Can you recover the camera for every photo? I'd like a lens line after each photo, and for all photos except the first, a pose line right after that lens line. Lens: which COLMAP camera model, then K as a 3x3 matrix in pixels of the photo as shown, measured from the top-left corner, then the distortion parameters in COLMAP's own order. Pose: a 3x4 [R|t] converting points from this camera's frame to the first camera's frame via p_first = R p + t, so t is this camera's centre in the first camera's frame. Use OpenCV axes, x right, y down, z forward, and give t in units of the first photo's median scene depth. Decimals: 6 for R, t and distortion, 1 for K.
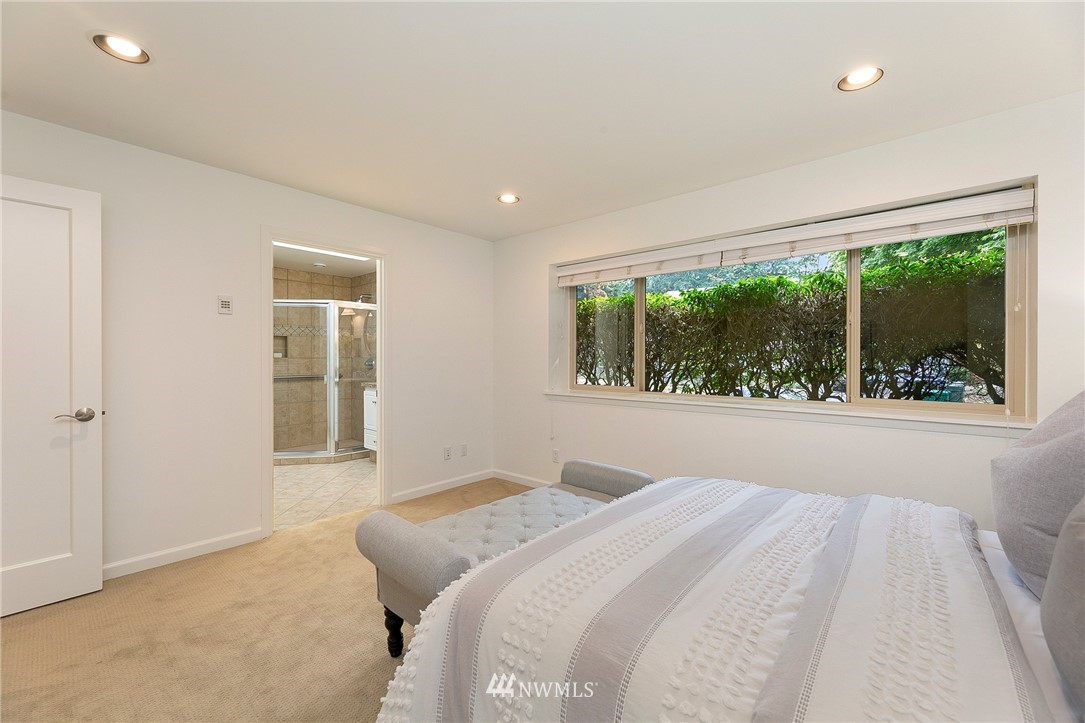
lens RADIAL K [[439.8, 0, 540.9], [0, 439.8, 358.2], [0, 0, 1]] dist [-0.003478, -0.000050]
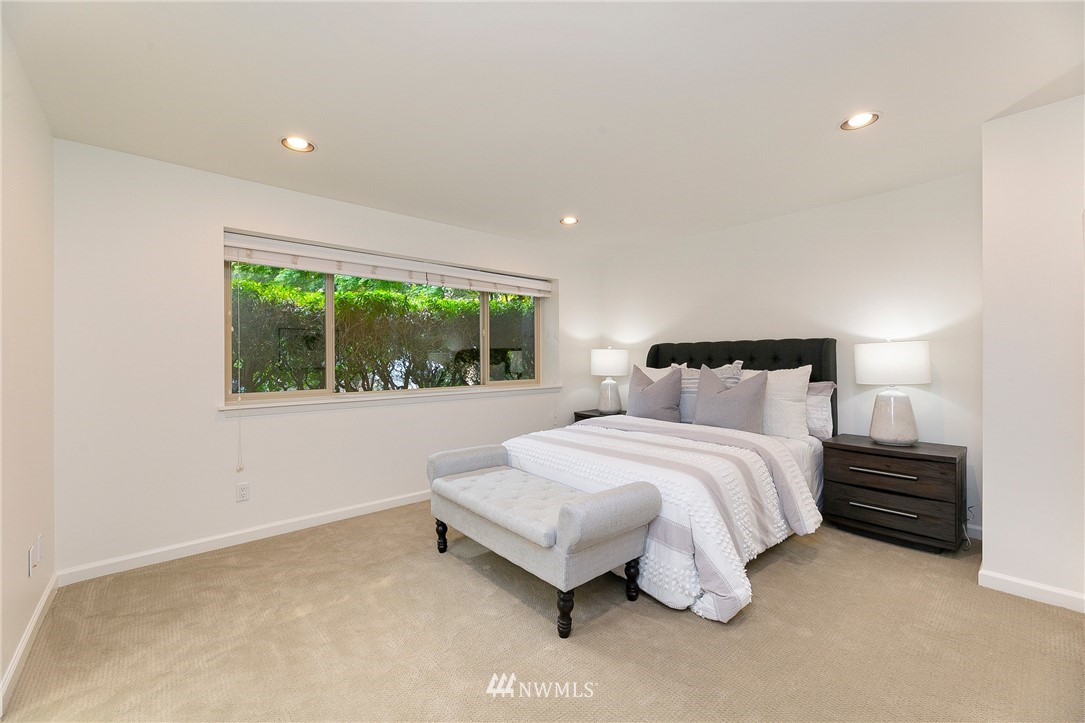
lens RADIAL K [[439.8, 0, 541.9], [0, 439.8, 360.8], [0, 0, 1]] dist [-0.003478, -0.000050]
pose [[0.118600, -0.002291, 0.992939, -0.458791], [0.005069, 0.999986, 0.001702, 0.003436], [-0.992929, 0.004831, 0.118610, 0.305348]]
